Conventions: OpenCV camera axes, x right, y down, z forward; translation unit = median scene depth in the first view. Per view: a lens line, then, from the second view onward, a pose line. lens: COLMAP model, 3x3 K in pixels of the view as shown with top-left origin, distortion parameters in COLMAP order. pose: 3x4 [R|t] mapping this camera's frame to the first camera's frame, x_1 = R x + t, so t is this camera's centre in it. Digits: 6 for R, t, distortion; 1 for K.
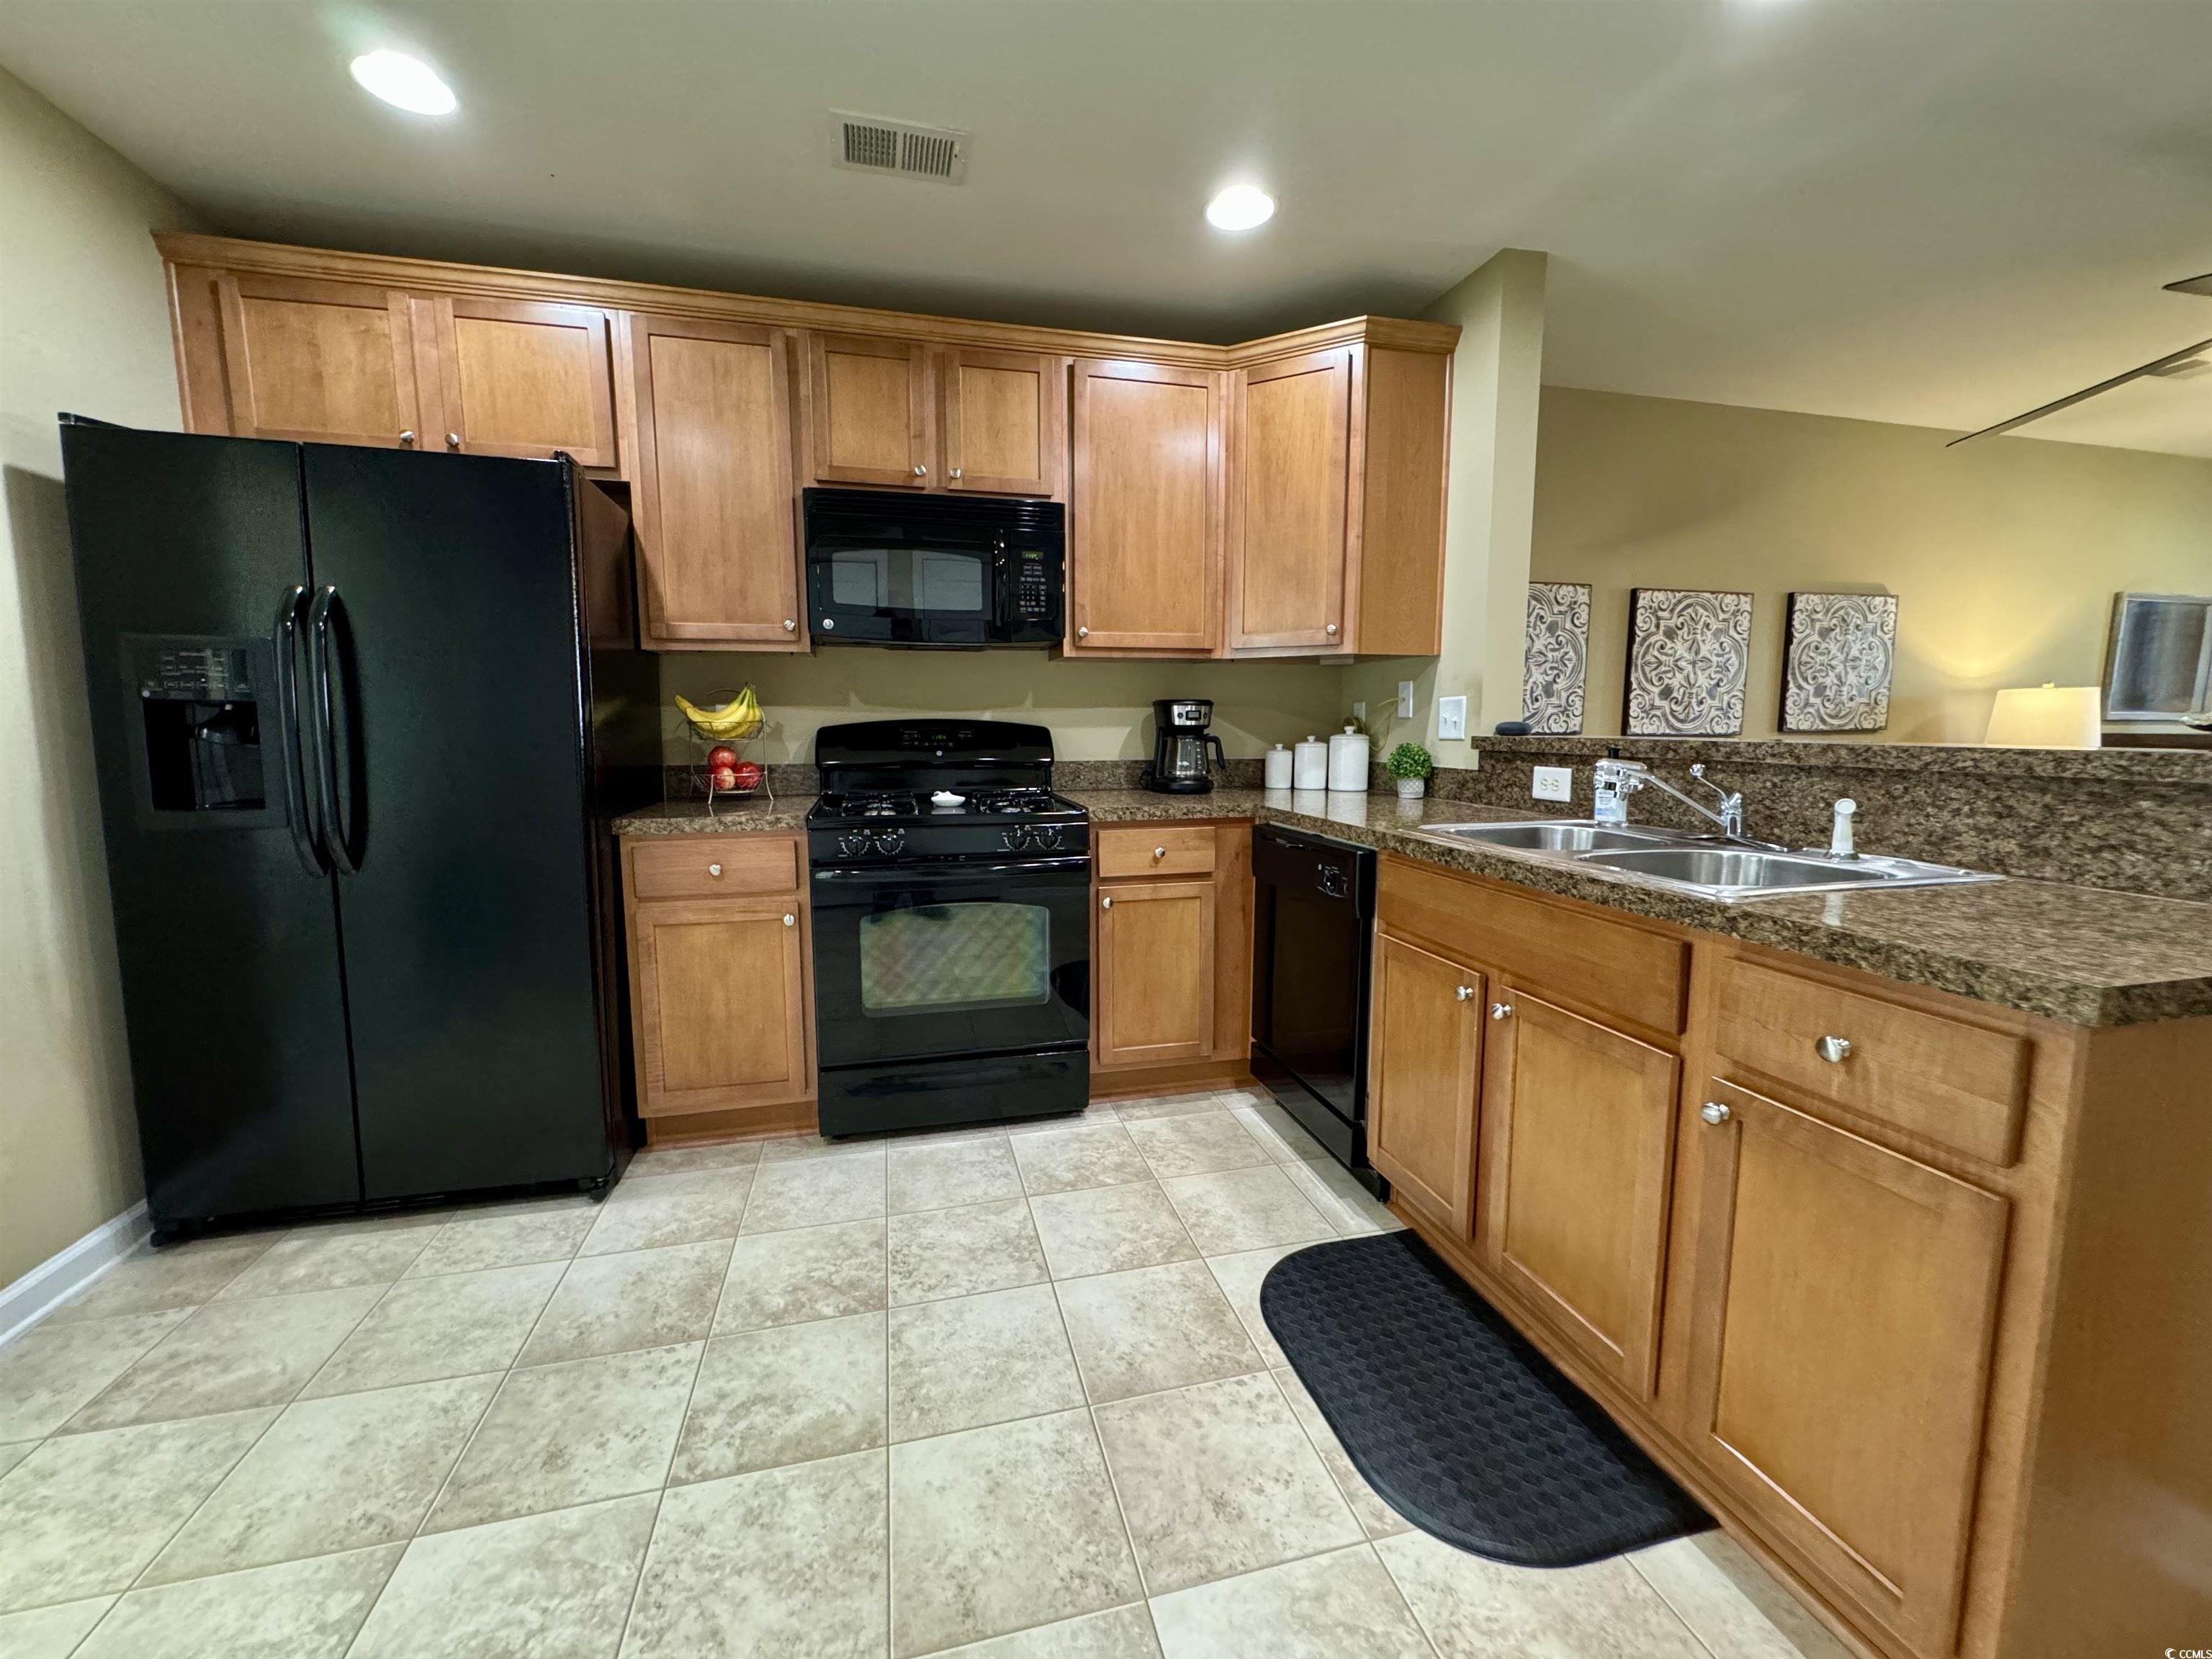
lens RADIAL K [[881.5, 0, 1106.4], [0, 881.5, 826.3], [0, 0, 1]] dist [-0.001493, -0.000186]
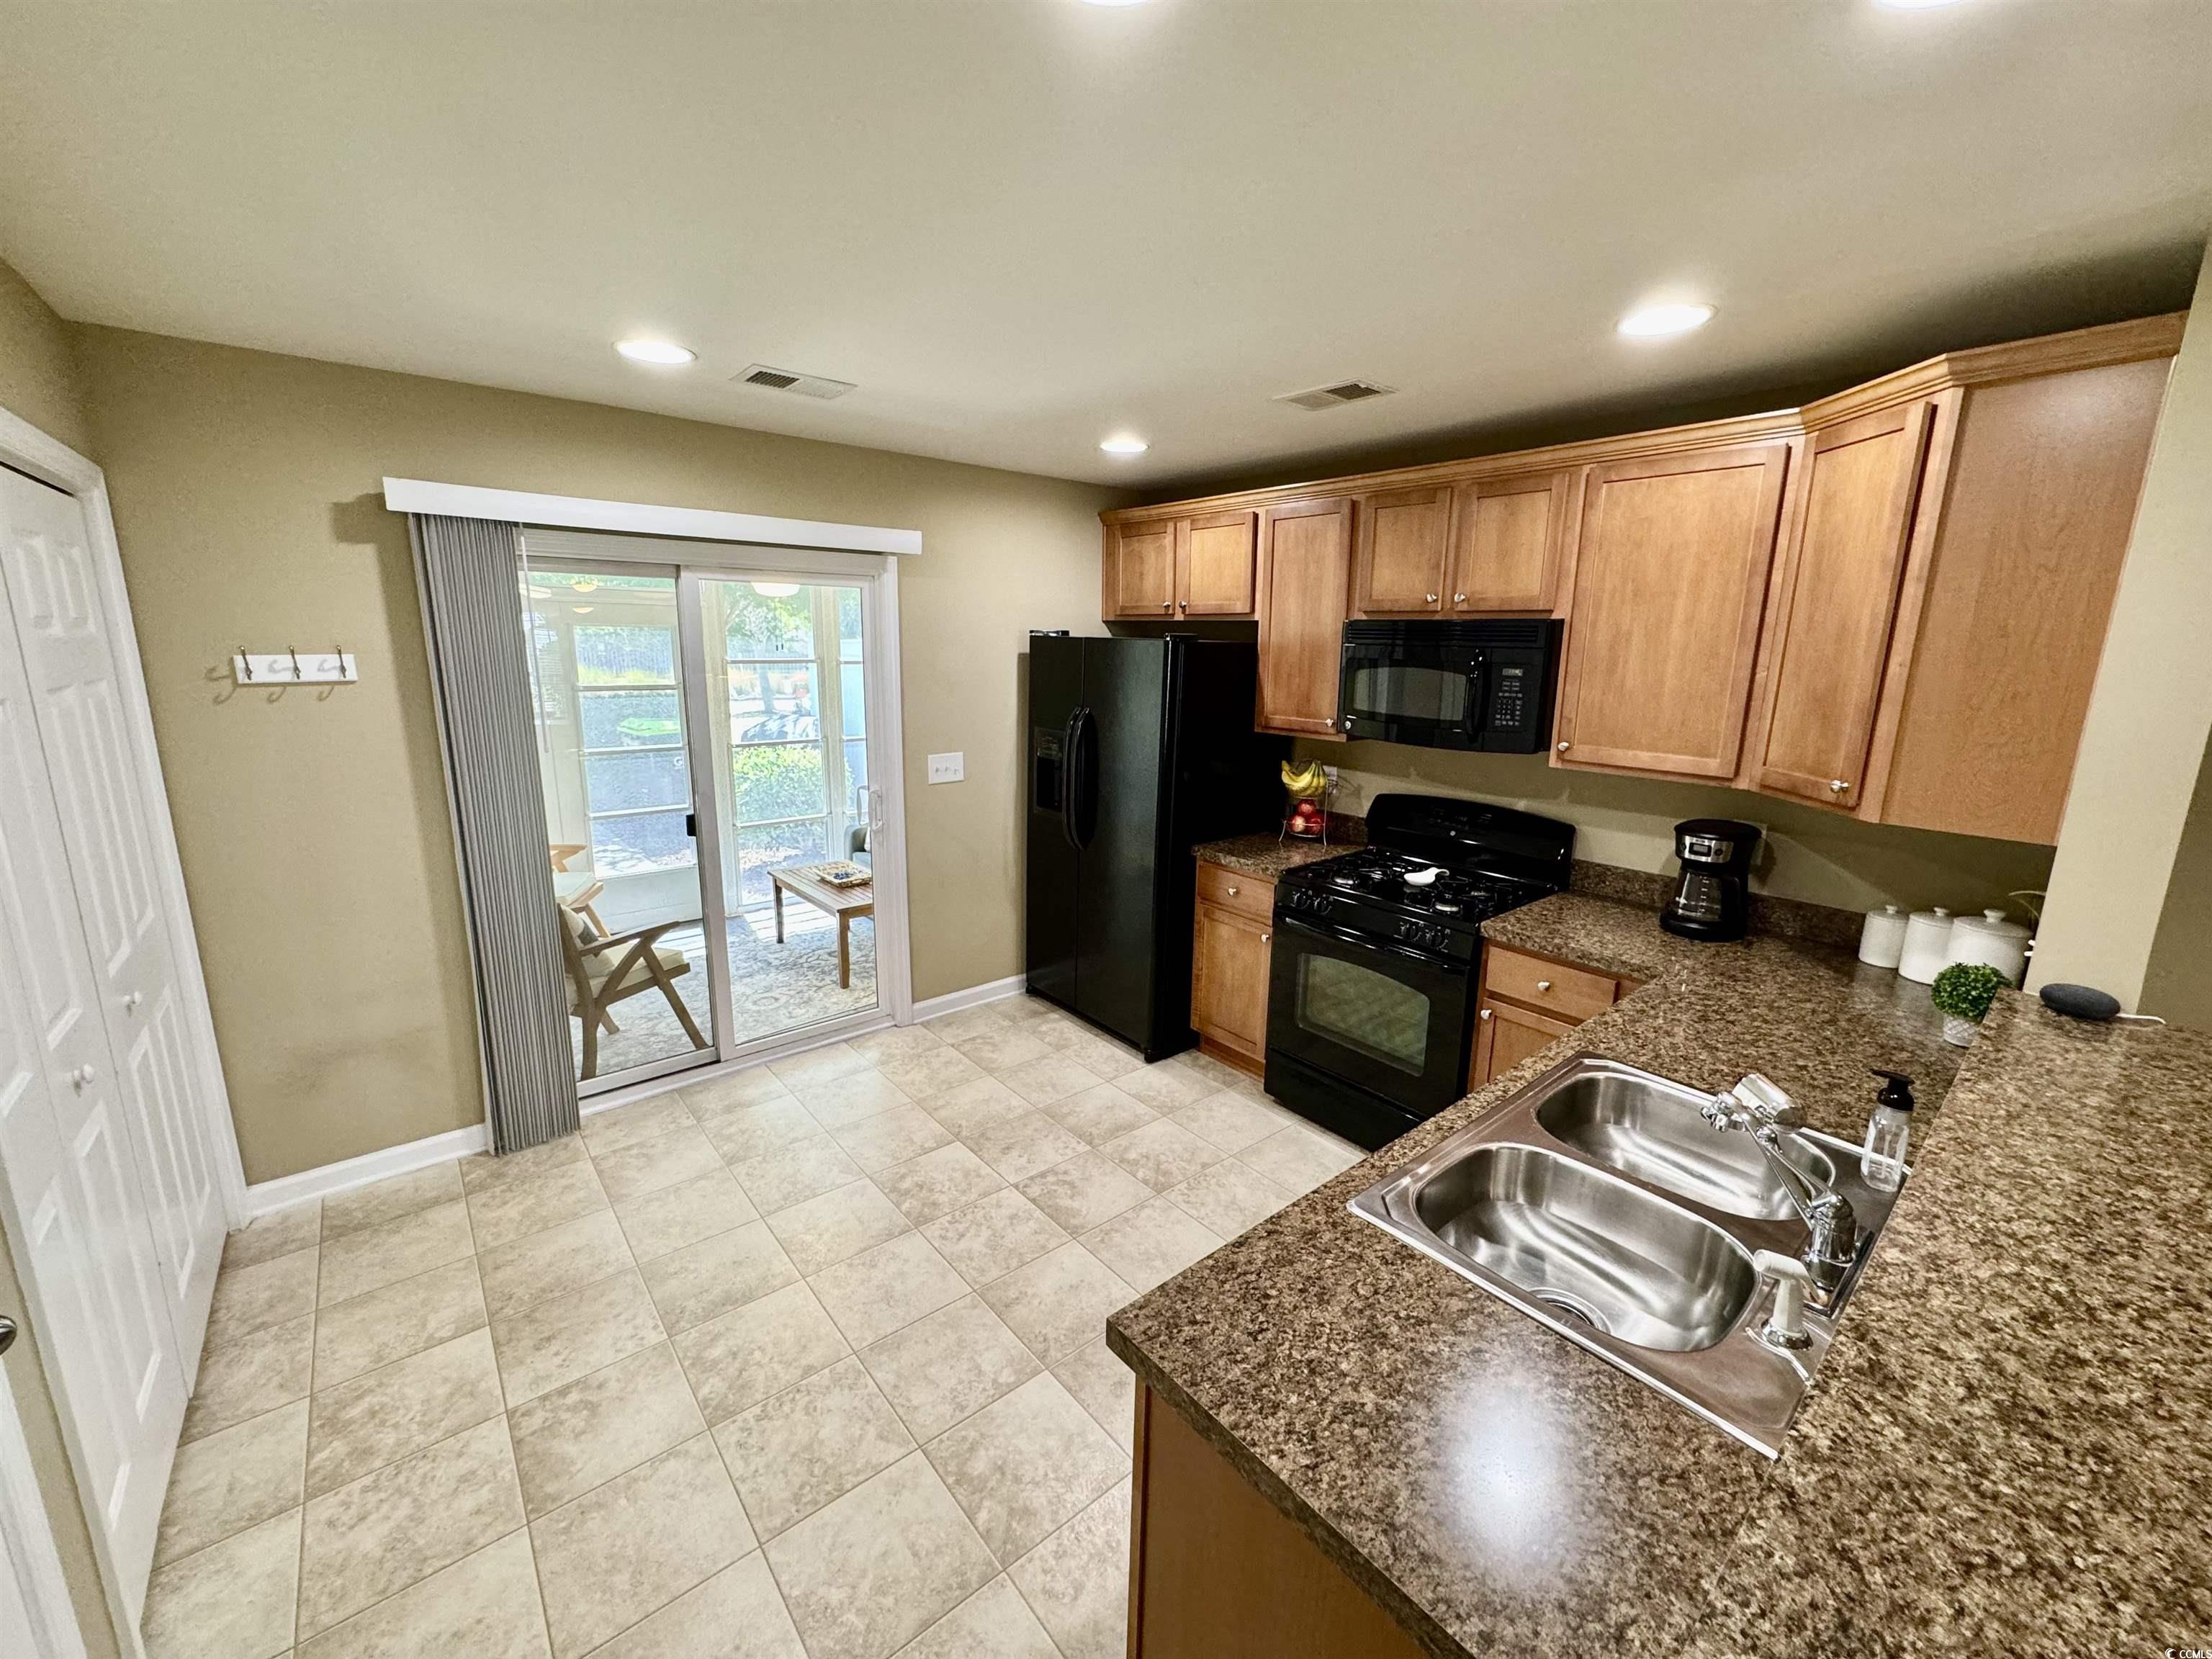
lens RADIAL K [[881.5, 0, 1104.5], [0, 881.5, 828.5], [0, 0, 1]] dist [-0.001493, -0.000186]
pose [[0.431930, 0.197942, -0.879918, 0.781591], [-0.124428, 0.979368, 0.159235, -0.274715], [0.893283, 0.040708, 0.447648, 0.131271]]
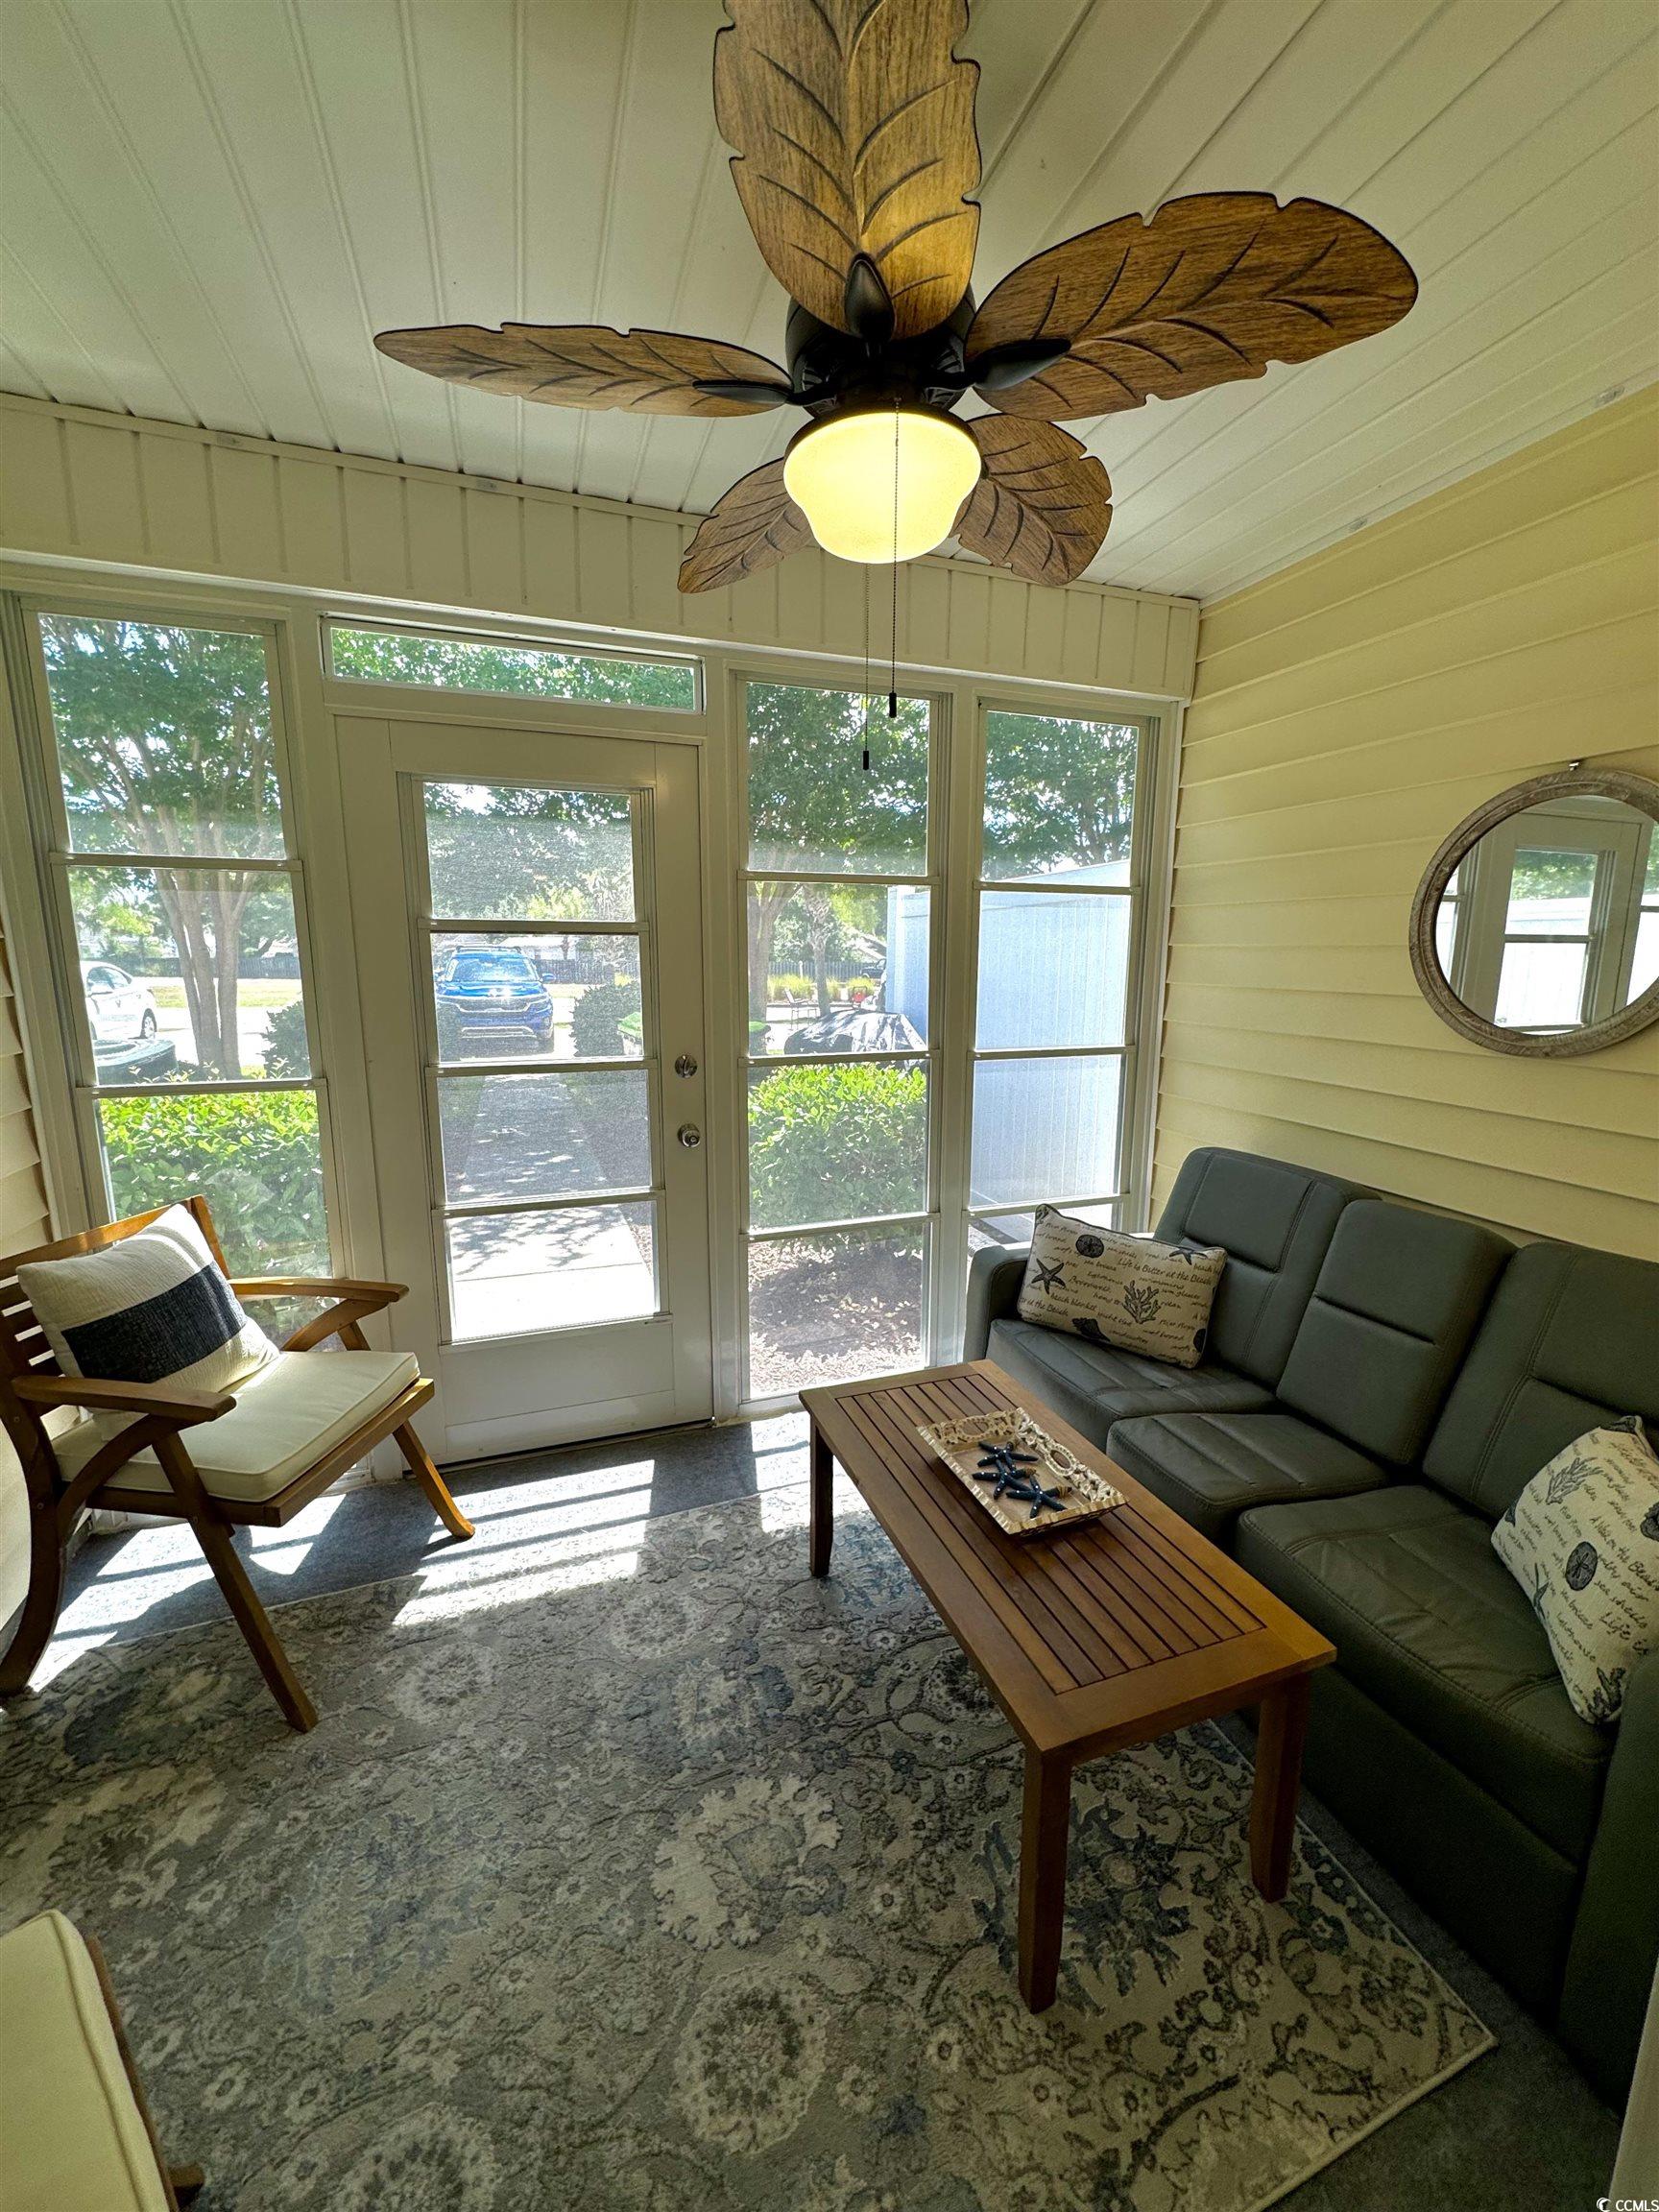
lens RADIAL K [[881.5, 0, 838.1], [0, 881.5, 1106.3], [0, 0, 1]] dist [-0.001493, -0.000186]
pose [[0.101499, 0.175294, -0.979270, -0.811715], [-0.118212, 0.979505, 0.163084, -0.116721], [0.987787, 0.099209, 0.120140, 0.285646]]
